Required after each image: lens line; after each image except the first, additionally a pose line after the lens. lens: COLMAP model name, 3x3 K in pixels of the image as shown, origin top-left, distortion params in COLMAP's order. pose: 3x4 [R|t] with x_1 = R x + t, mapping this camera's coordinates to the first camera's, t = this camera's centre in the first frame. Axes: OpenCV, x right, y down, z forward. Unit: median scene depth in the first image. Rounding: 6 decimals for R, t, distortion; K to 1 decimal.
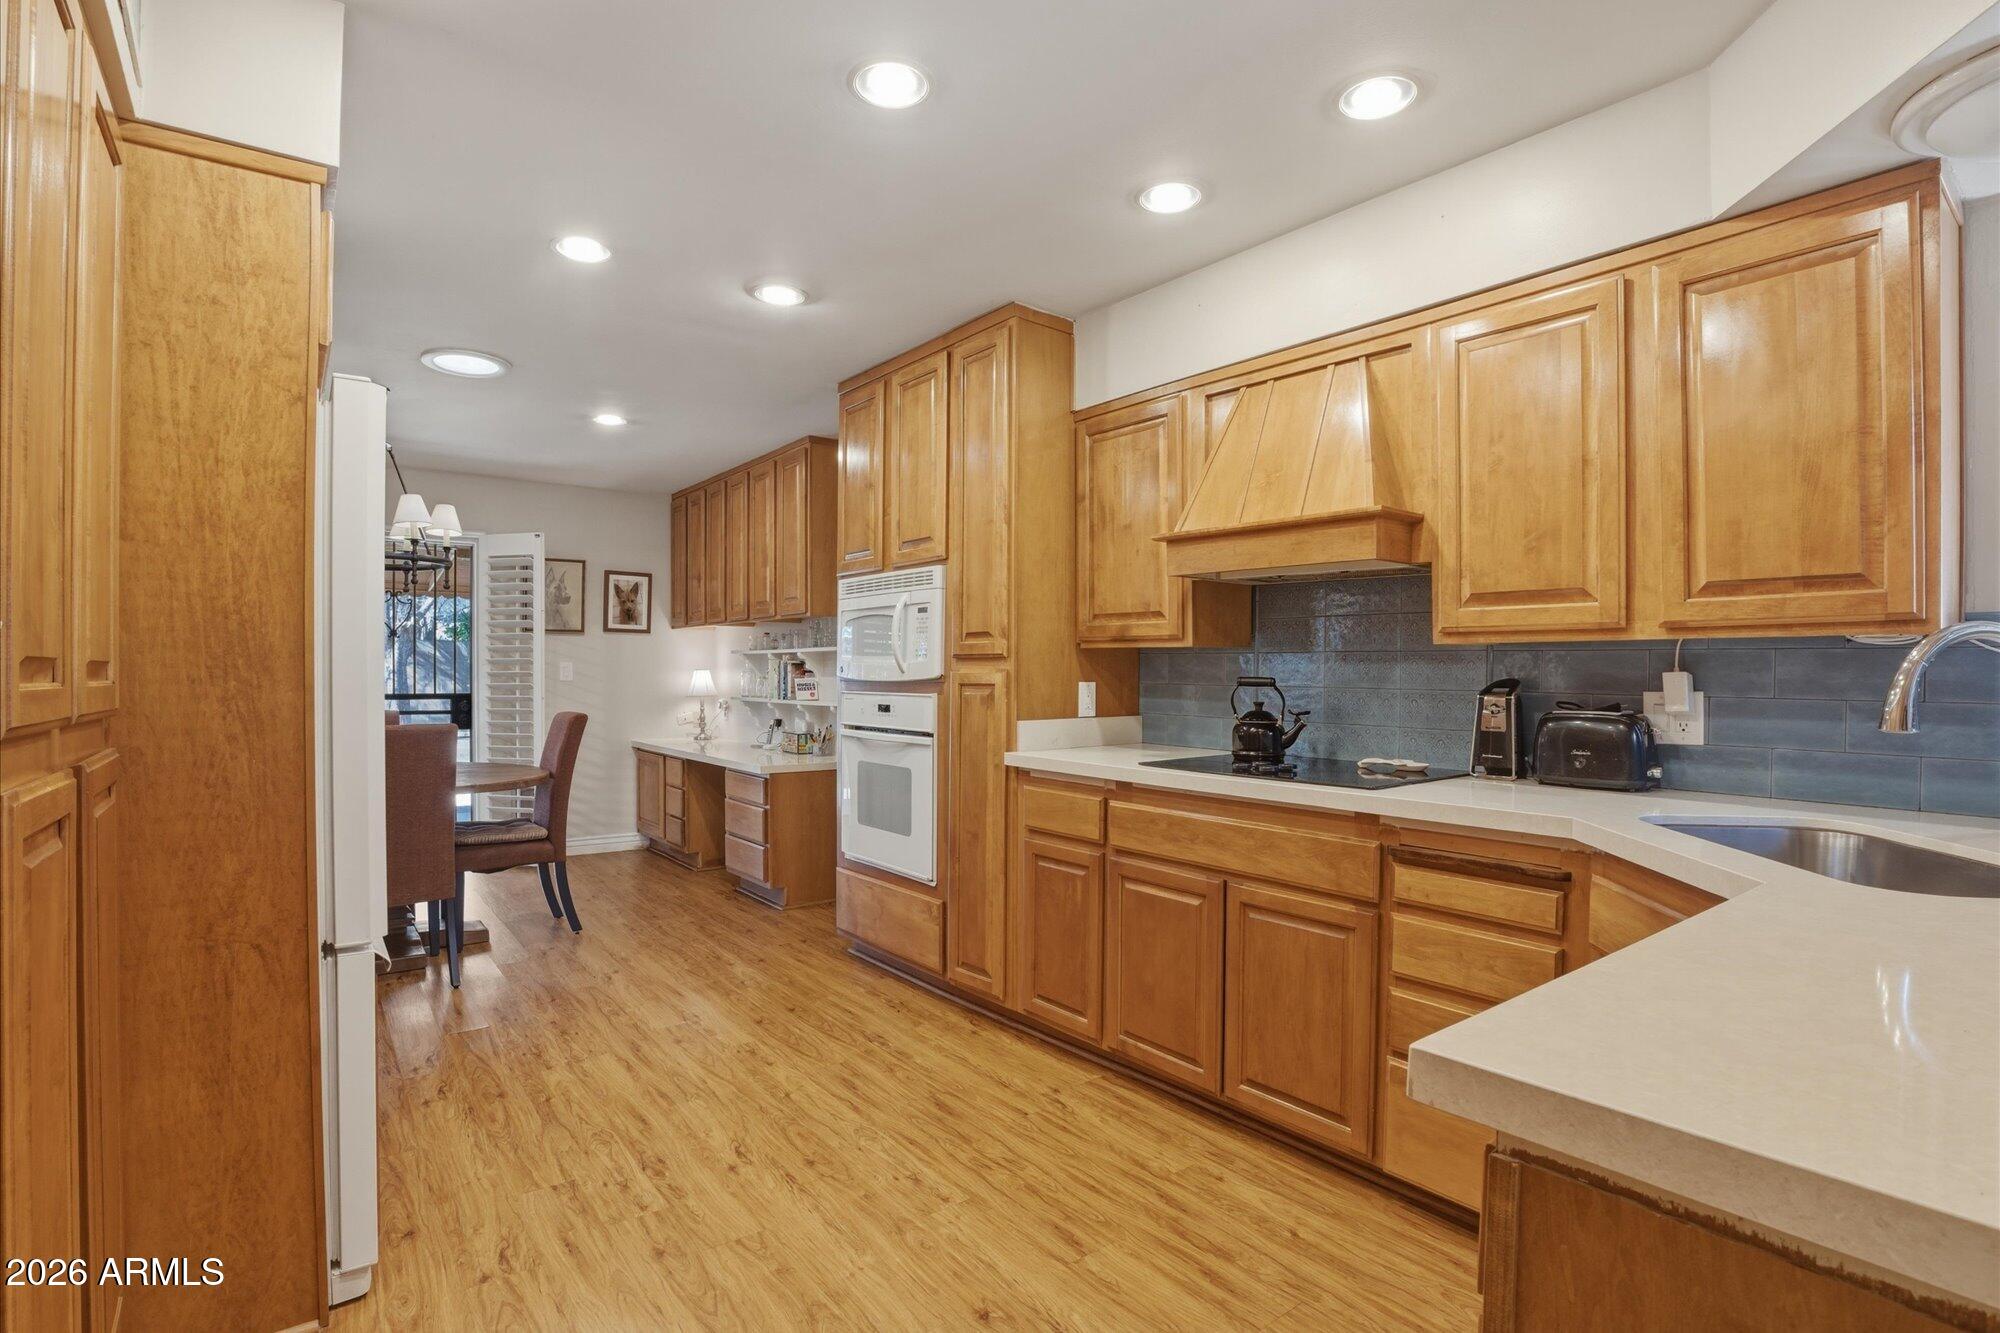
lens RADIAL K [[982.4, 0, 994.7], [0, 982.4, 686.9], [0, 0, 1]] dist [-0.054374, 0.000057]
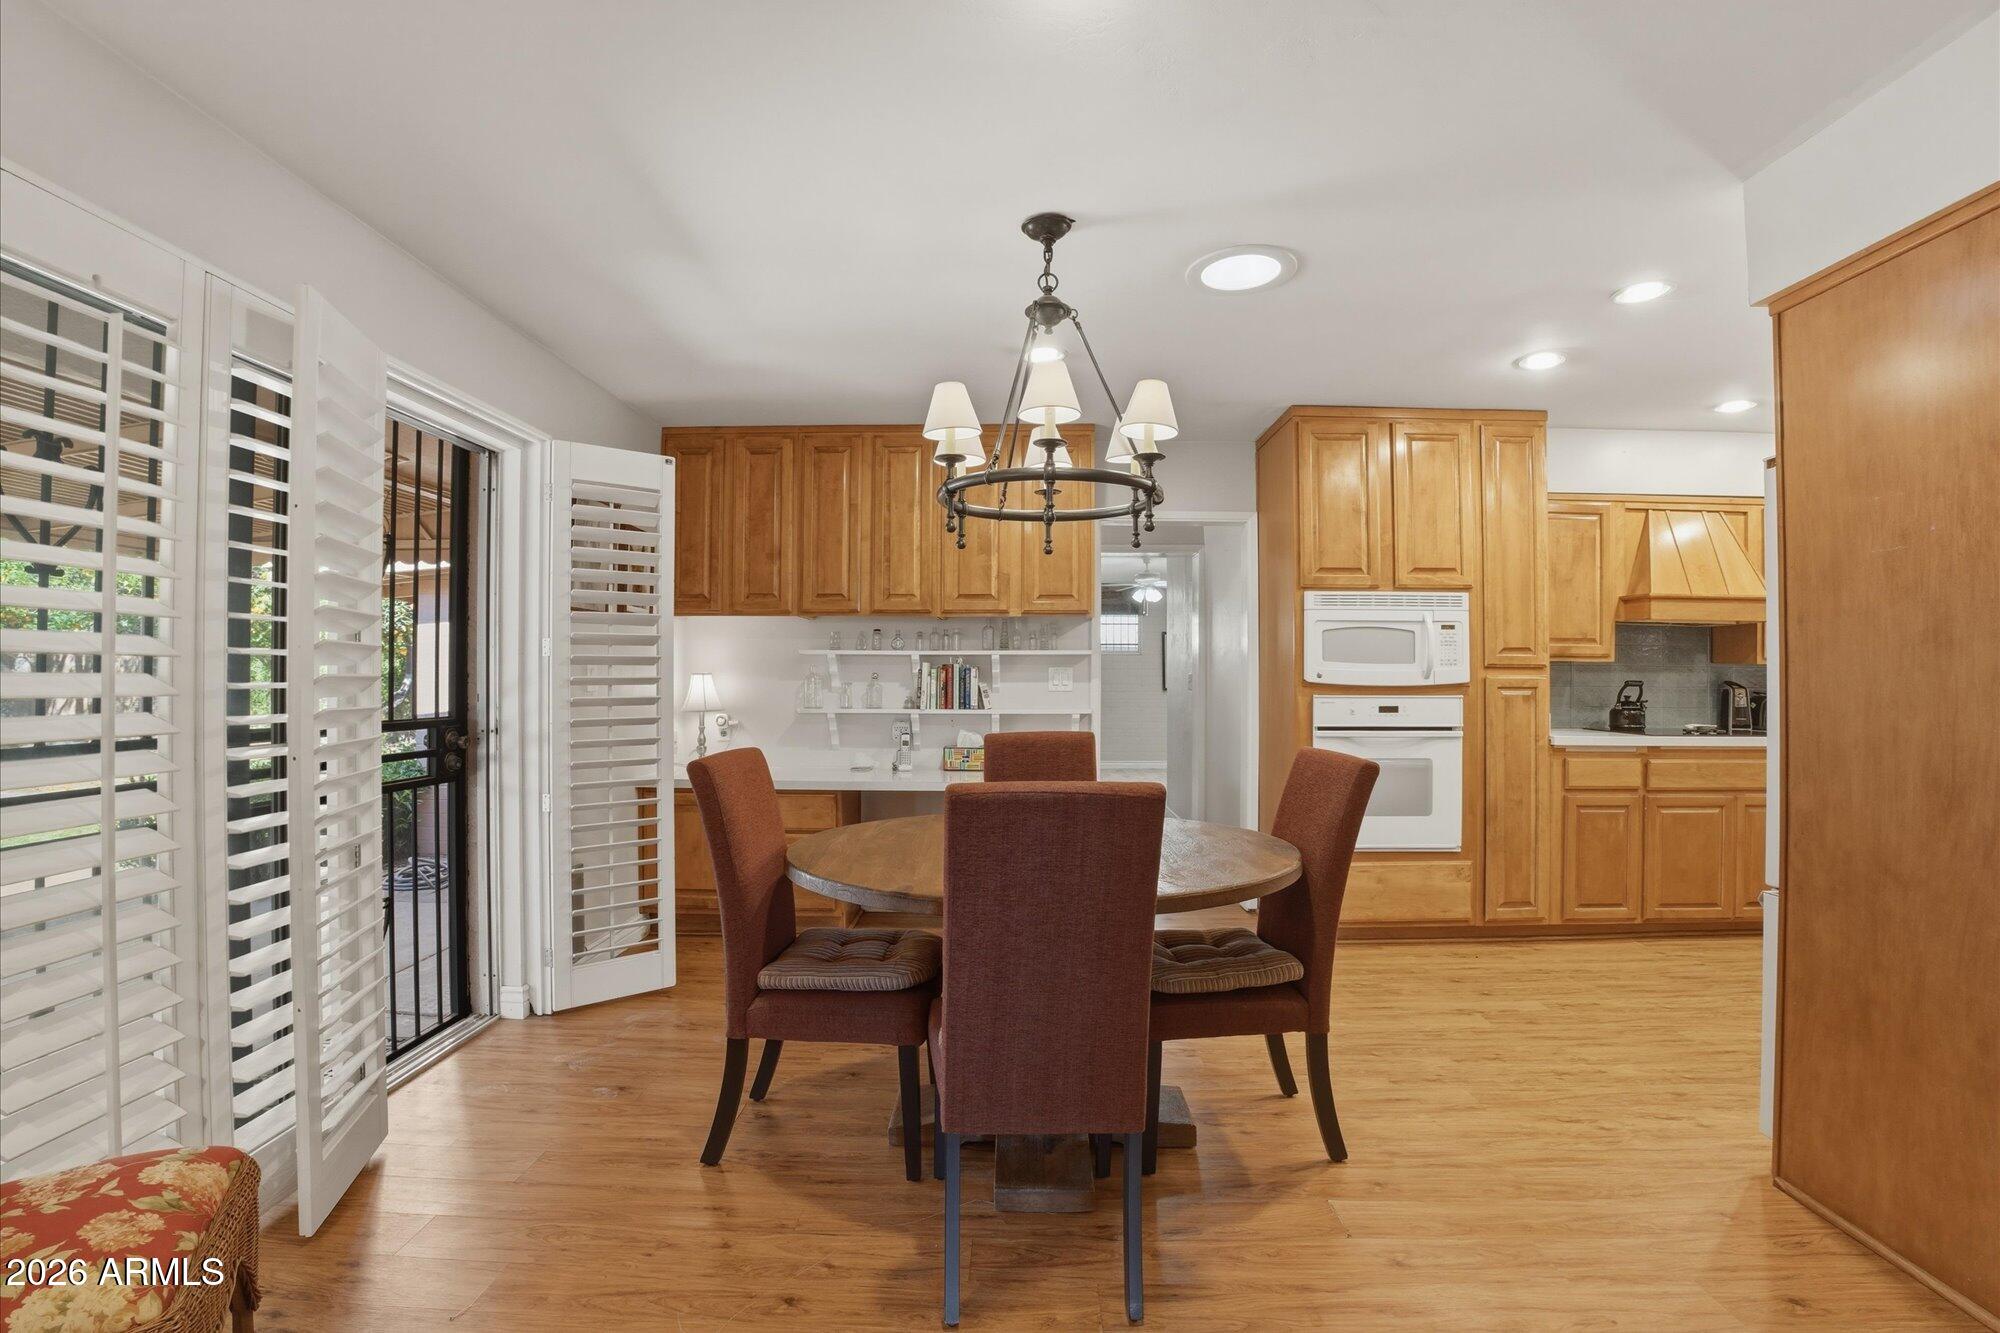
lens RADIAL K [[921.2, 0, 1000.0], [0, 921.2, 666.5], [0, 0, 1]] dist [-0.035726, 0.000327]
pose [[0.592302, 0.003673, 0.805708, -1.617596], [0.009463, 0.999889, -0.011515, -0.026486], [-0.805660, 0.014445, 0.592202, 0.950759]]
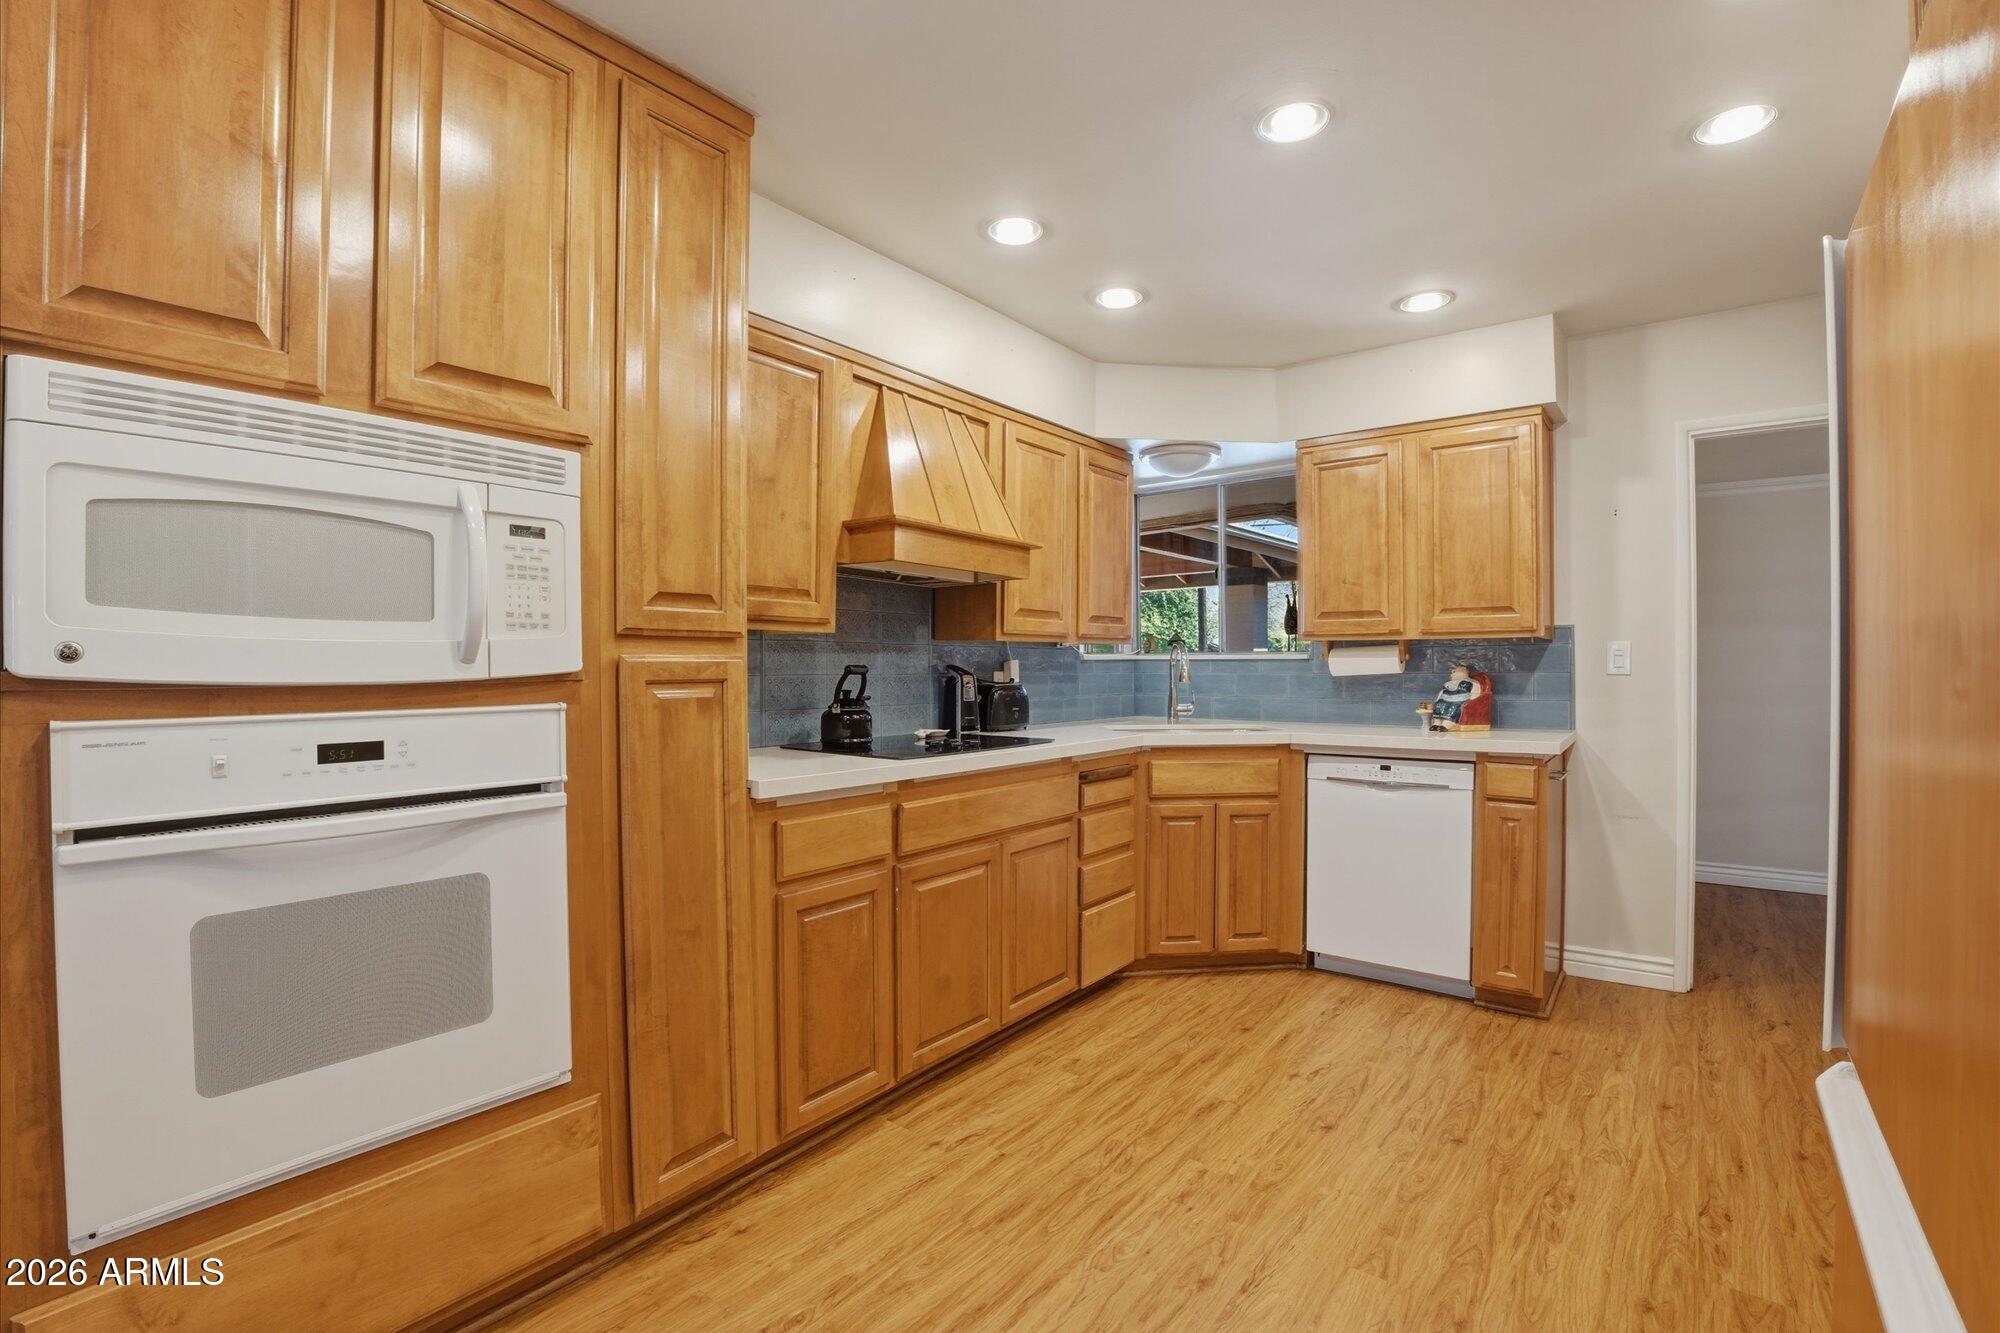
lens RADIAL K [[892.3, 0, 1007.6], [0, 892.3, 670.4], [0, 0, 1]] dist [-0.063765, 0.000858]
pose [[-0.262513, -0.011984, 0.964854, -0.669987], [0.014356, 0.999764, 0.016323, -0.017242], [-0.964822, 0.018136, -0.262279, 1.085623]]
